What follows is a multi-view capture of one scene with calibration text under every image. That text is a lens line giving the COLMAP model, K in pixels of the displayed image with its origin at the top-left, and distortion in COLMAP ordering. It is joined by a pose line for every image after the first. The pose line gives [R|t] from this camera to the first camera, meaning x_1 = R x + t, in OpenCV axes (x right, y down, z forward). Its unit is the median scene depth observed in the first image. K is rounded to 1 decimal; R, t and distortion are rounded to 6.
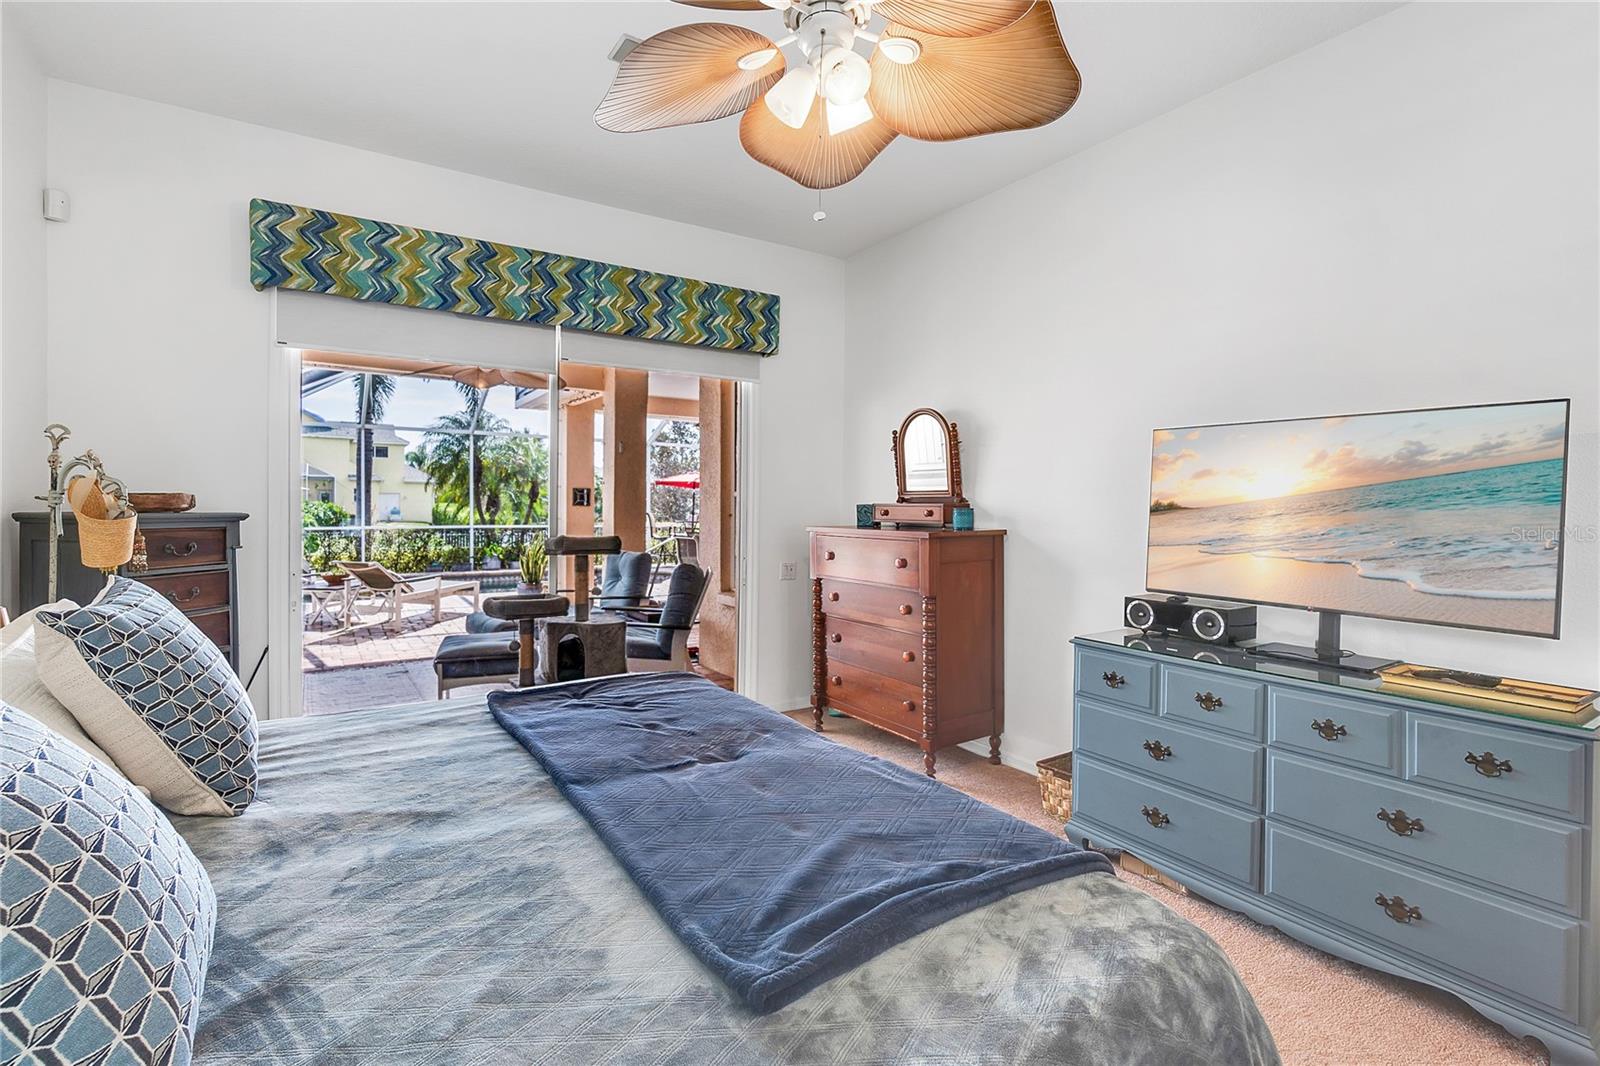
lens RADIAL K [[700.0, 0, 772.5], [0, 700.0, 509.4], [0, 0, 1]] dist [-0.001852, 0.000373]
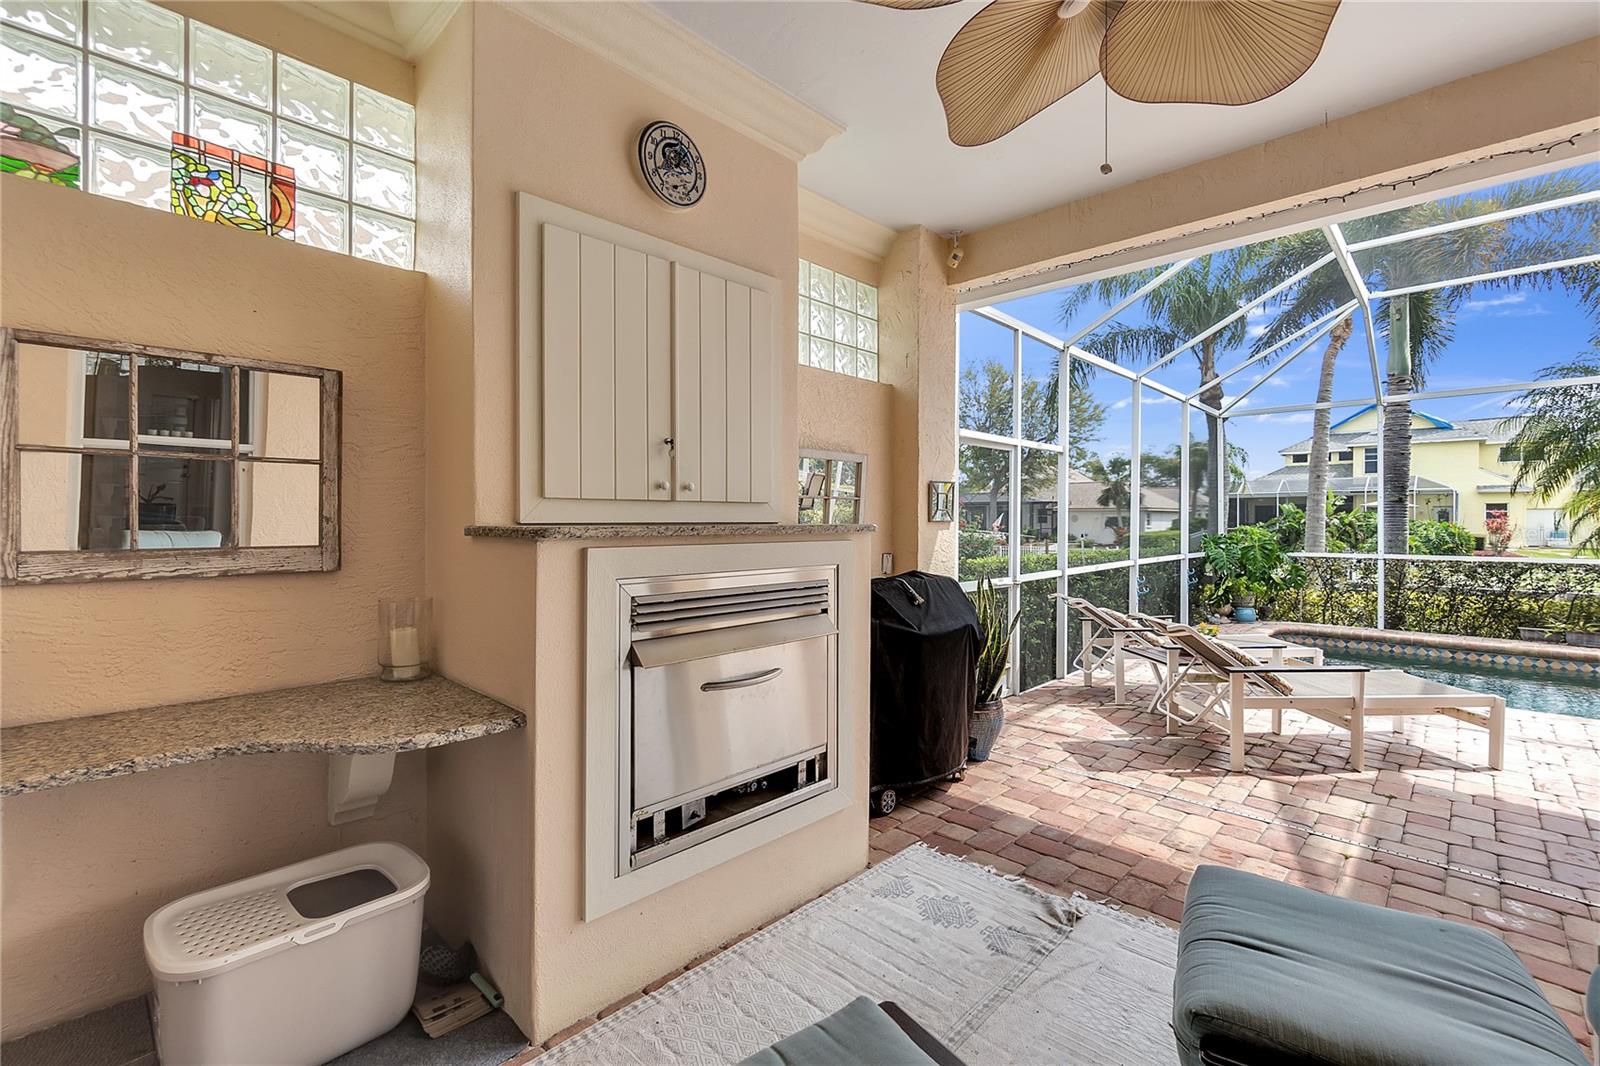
lens RADIAL K [[700.0, 0, 806.2], [0, 700.0, 522.0], [0, 0, 1]] dist [-0.001852, 0.000373]
pose [[0.236212, -0.006463, -0.971680, -0.069869], [-0.005269, 0.999955, -0.007932, 0.002104], [0.971687, 0.006994, 0.236167, 0.279630]]
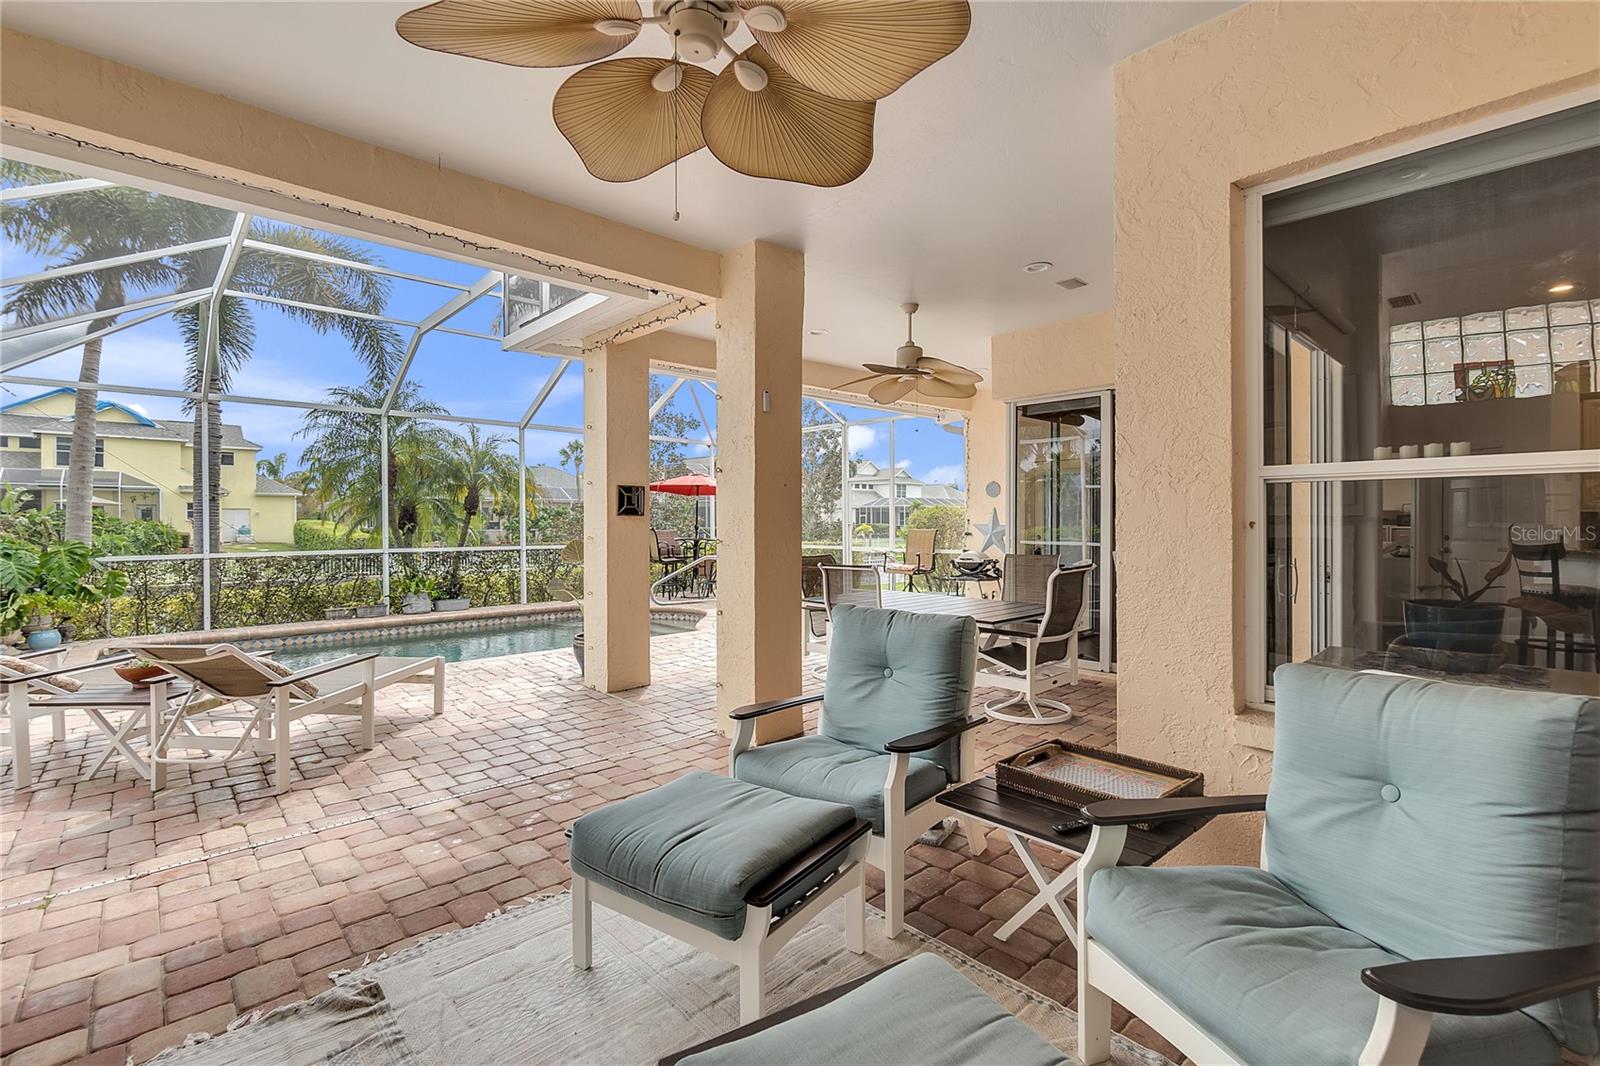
lens RADIAL K [[700.0, 0, 800.7], [0, 700.0, 529.4], [0, 0, 1]] dist [-0.001852, 0.000373]
pose [[0.983576, -0.010311, 0.180202, -0.143148], [0.008970, 0.999926, 0.008257, 0.001384], [-0.180274, -0.006505, 0.983595, 0.236230]]
